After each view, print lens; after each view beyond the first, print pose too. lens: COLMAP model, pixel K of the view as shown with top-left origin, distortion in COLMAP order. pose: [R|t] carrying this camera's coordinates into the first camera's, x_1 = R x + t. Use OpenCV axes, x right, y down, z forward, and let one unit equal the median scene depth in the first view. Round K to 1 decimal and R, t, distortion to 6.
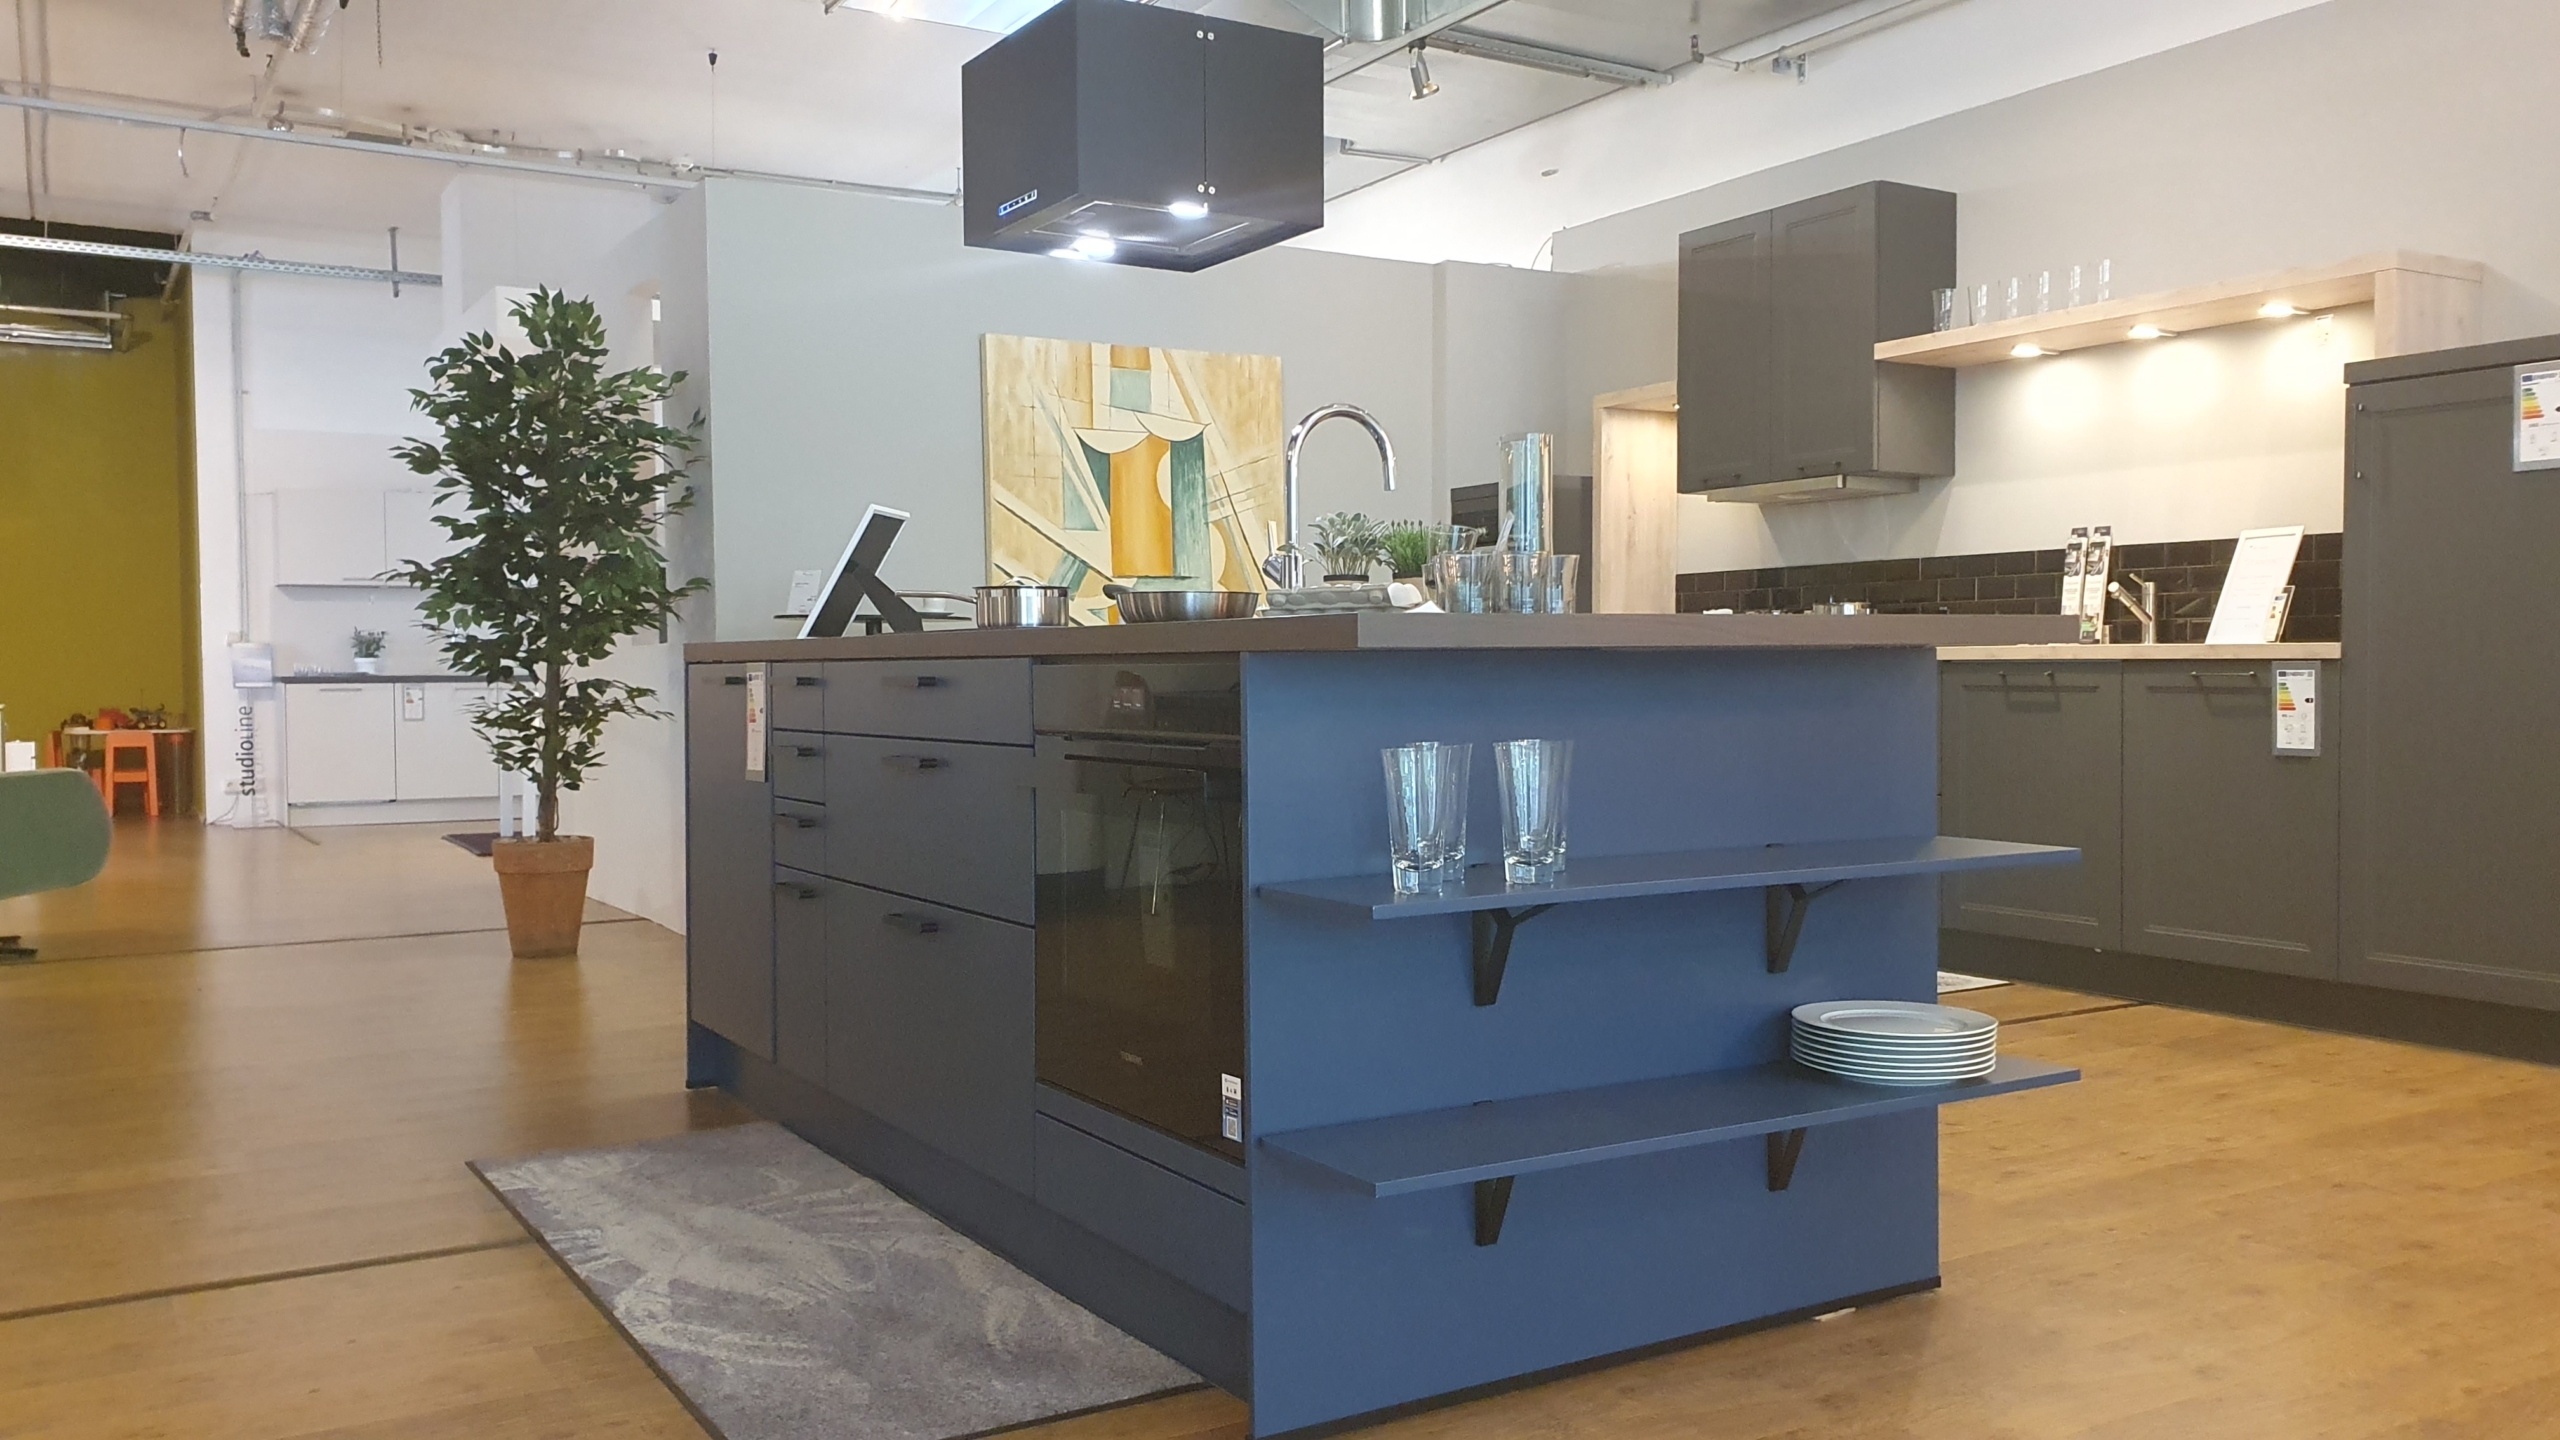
lens RADIAL K [[1950.4, 0, 1280.0], [0, 1950.4, 720.0], [0, 0, 1]] dist [0.231175, -0.673865]
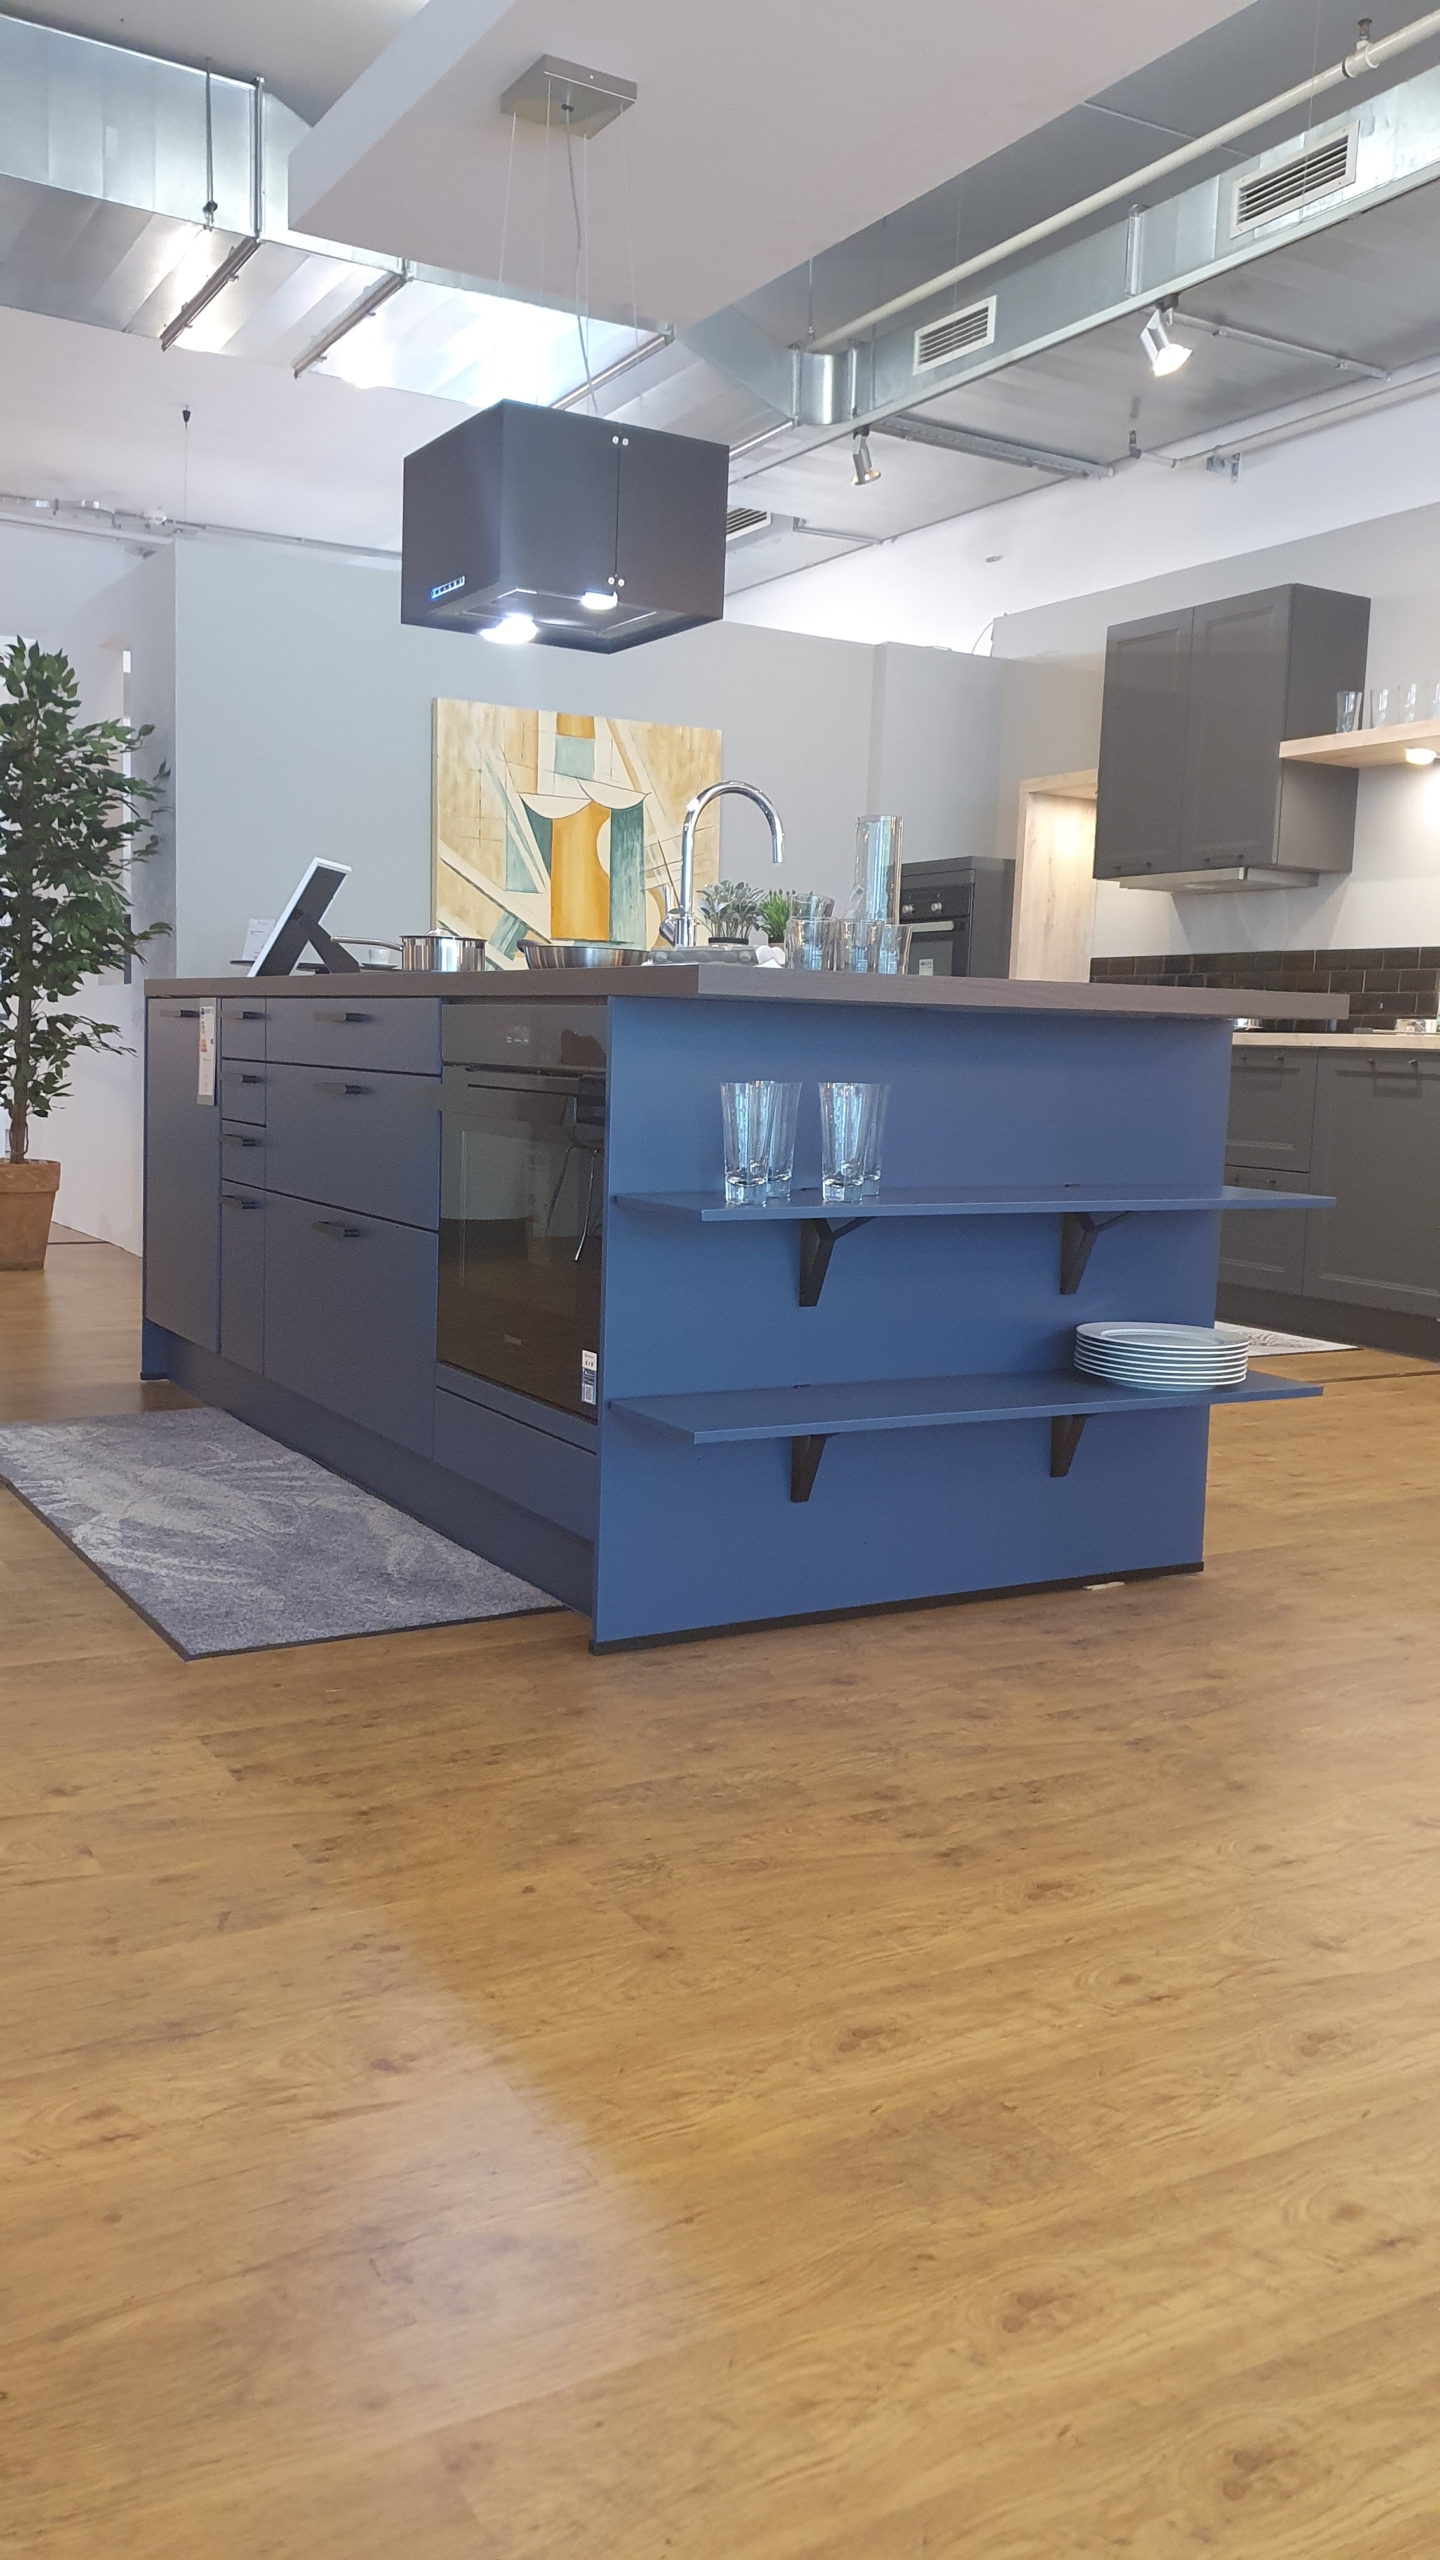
lens RADIAL K [[1951.4, 0, 707.5], [0, 1951.4, 1239.3], [0, 0, 1]] dist [0.144956, -0.344565]
pose [[0.999020, 0.041986, -0.014041, 0.024032], [-0.040847, 0.996467, 0.073385, 0.008653], [0.017072, -0.072740, 0.997205, -0.071438]]
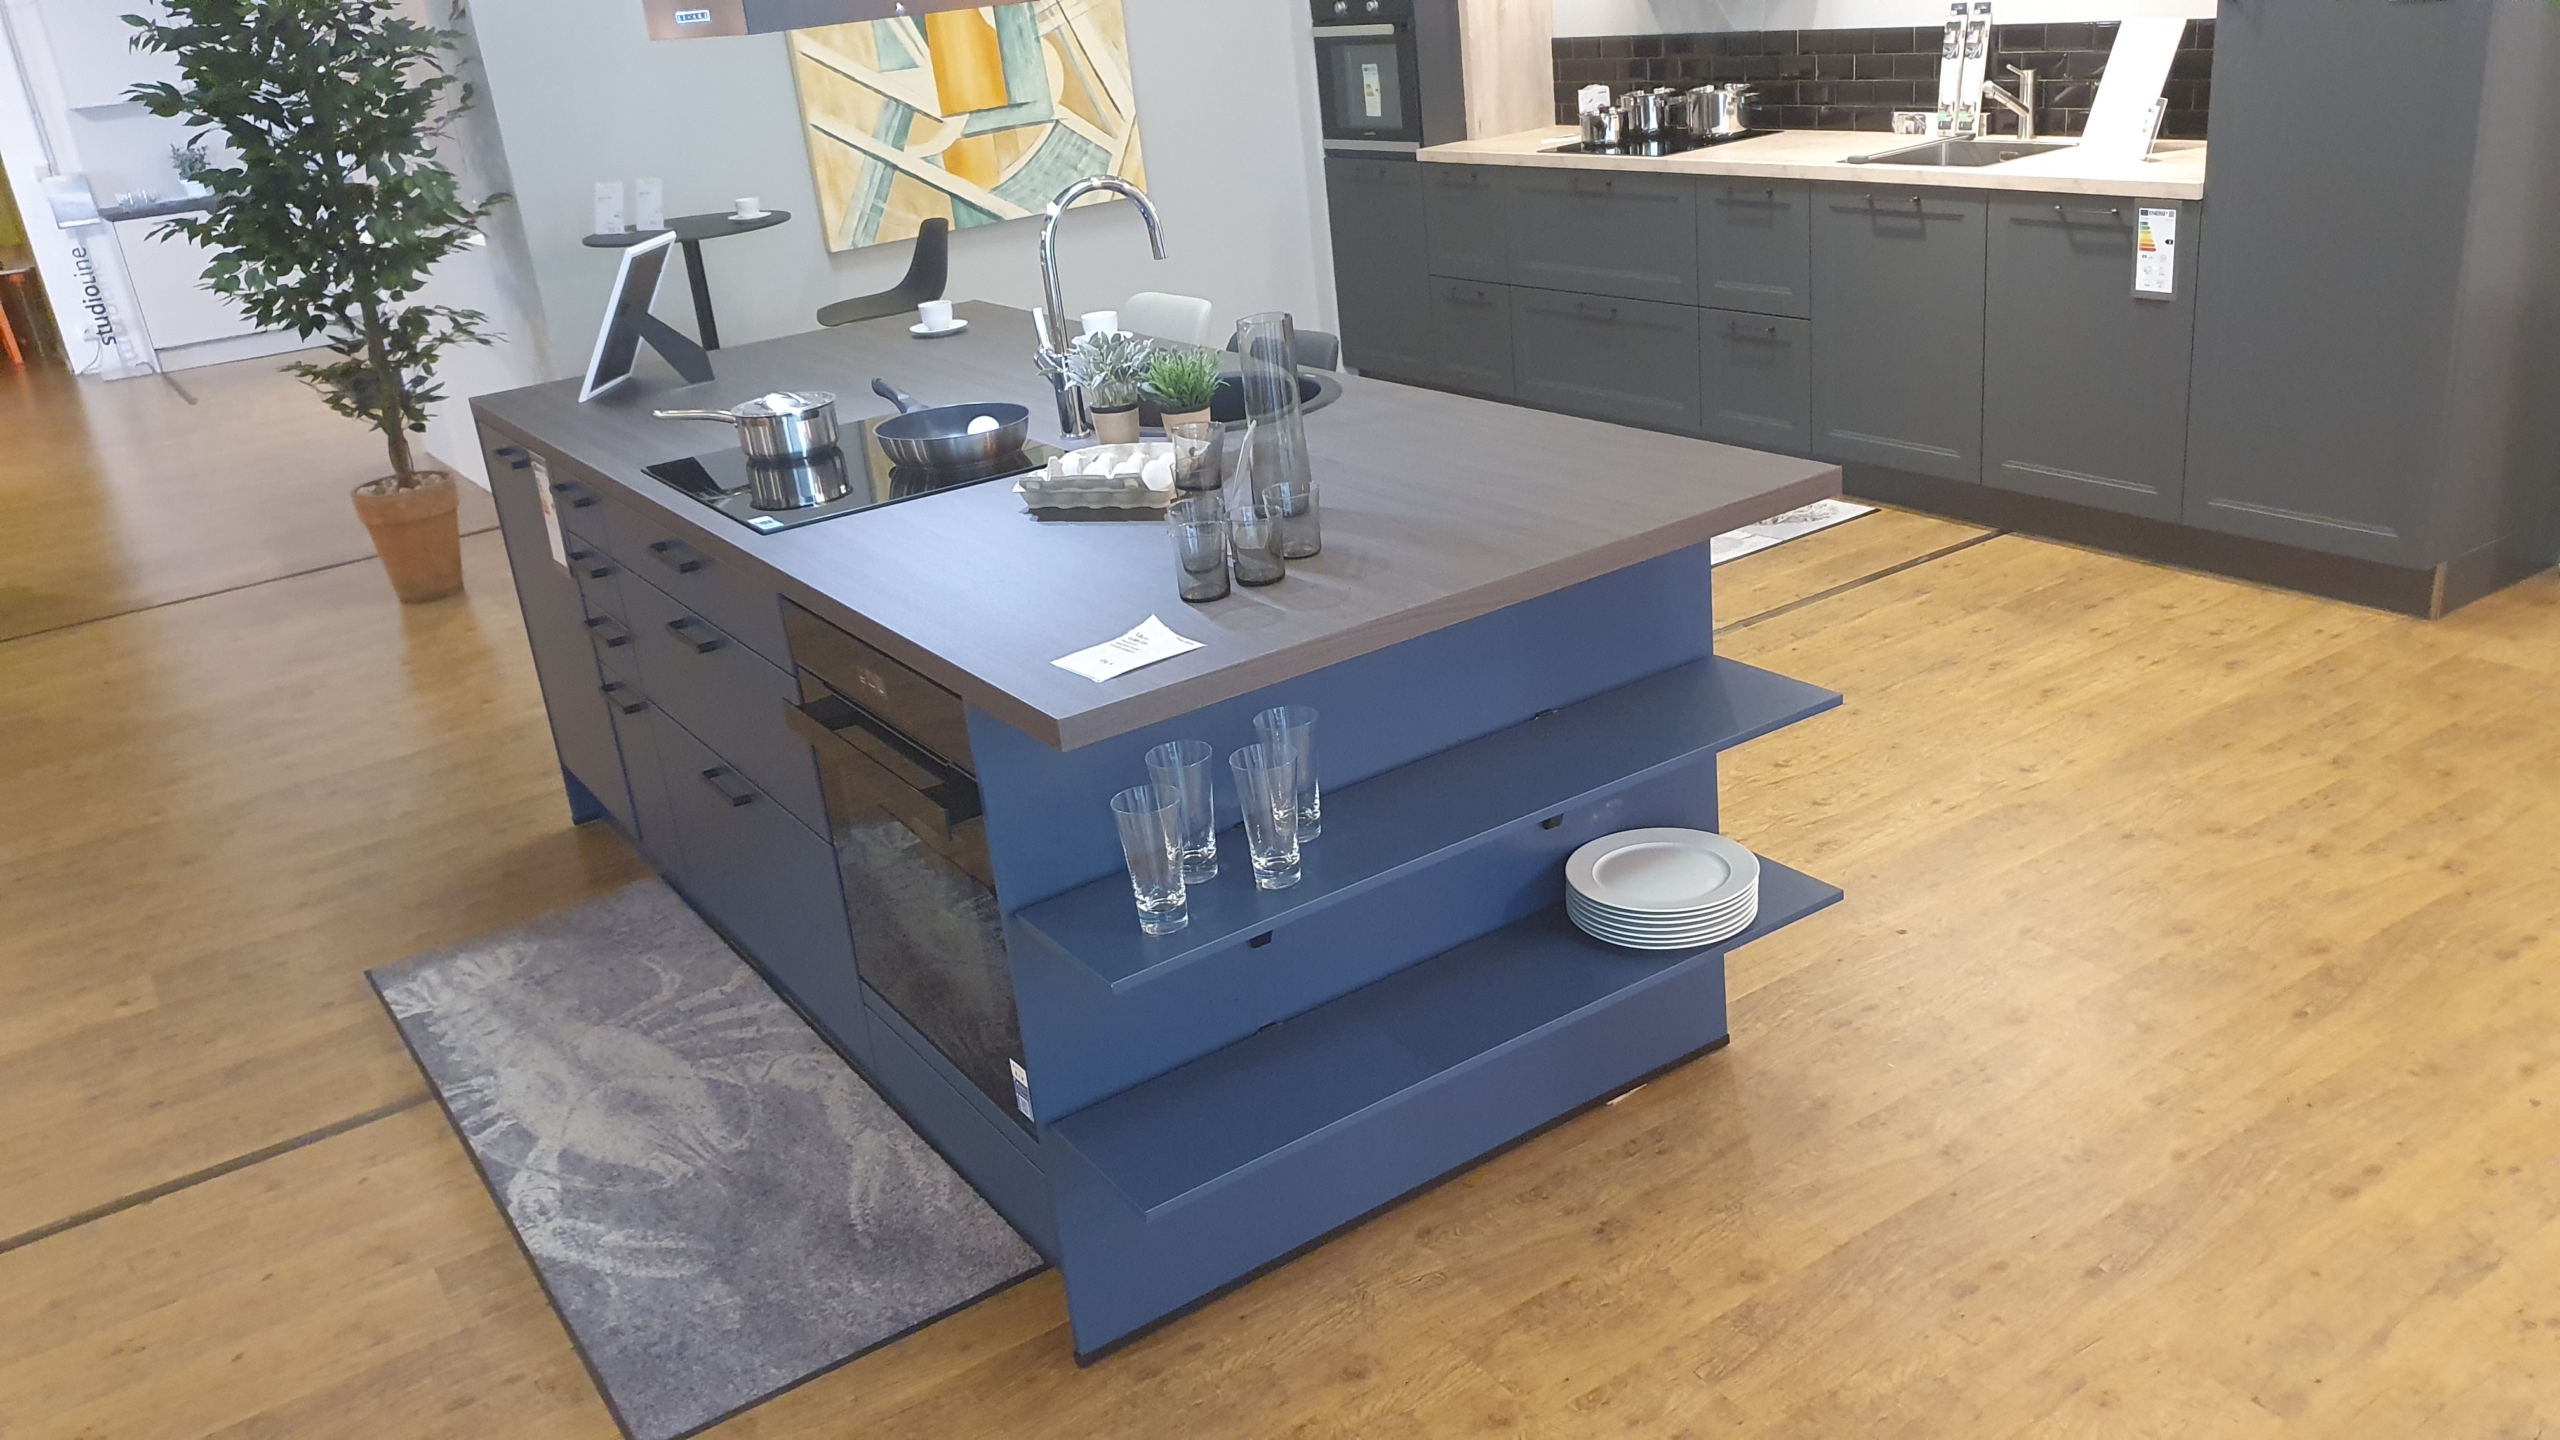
lens RADIAL K [[1971.1, 0, 1280.0], [0, 1971.1, 720.0], [0, 0, 1]] dist [0.007520, 0.005217]
pose [[0.994801, -0.101822, 0.001541, 0.051277], [0.095274, 0.935959, 0.338975, -0.129818], [-0.035957, -0.337066, 0.940794, 0.028846]]
